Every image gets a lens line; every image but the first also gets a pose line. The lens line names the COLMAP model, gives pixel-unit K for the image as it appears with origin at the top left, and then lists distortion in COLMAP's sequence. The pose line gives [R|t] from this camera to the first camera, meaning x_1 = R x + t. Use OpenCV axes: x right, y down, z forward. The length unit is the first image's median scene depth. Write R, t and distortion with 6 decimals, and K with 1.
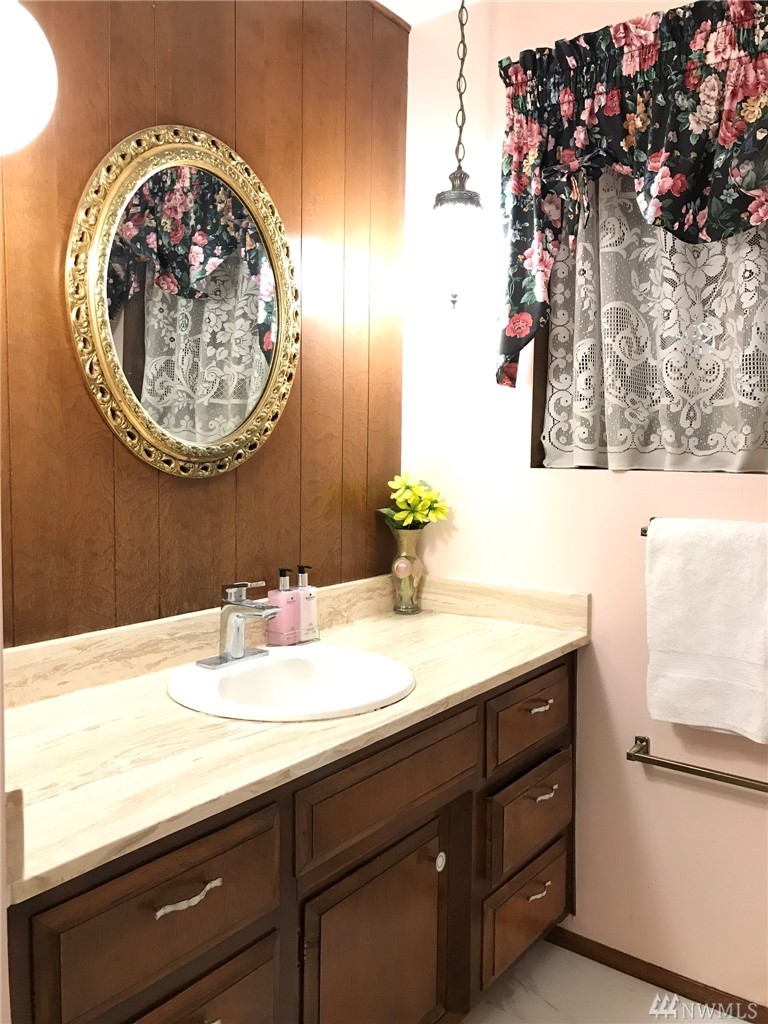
lens RADIAL K [[850.5, 0, 383.2], [0, 850.5, 511.1], [0, 0, 1]] dist [0.045526, -0.030801]
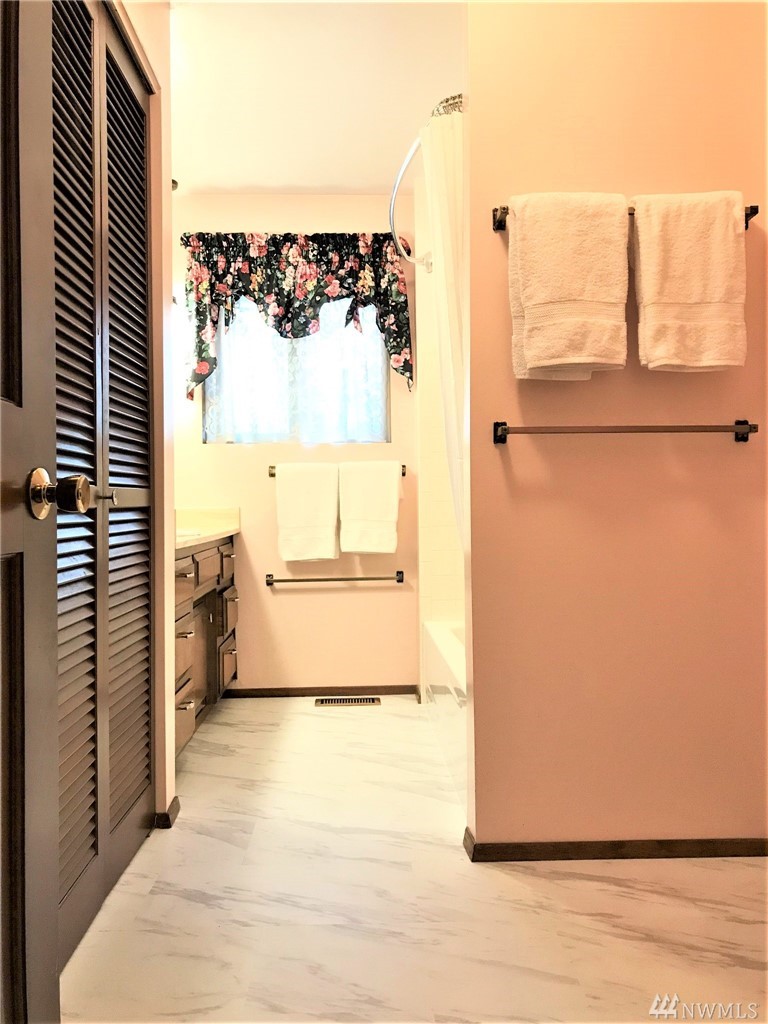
lens RADIAL K [[850.5, 0, 383.7], [0, 850.5, 510.1], [0, 0, 1]] dist [0.045526, -0.030801]
pose [[0.782510, -0.021298, 0.622273, -0.774915], [0.063417, 0.996944, -0.045625, 0.231445], [-0.619399, 0.075164, 0.781469, -0.790553]]
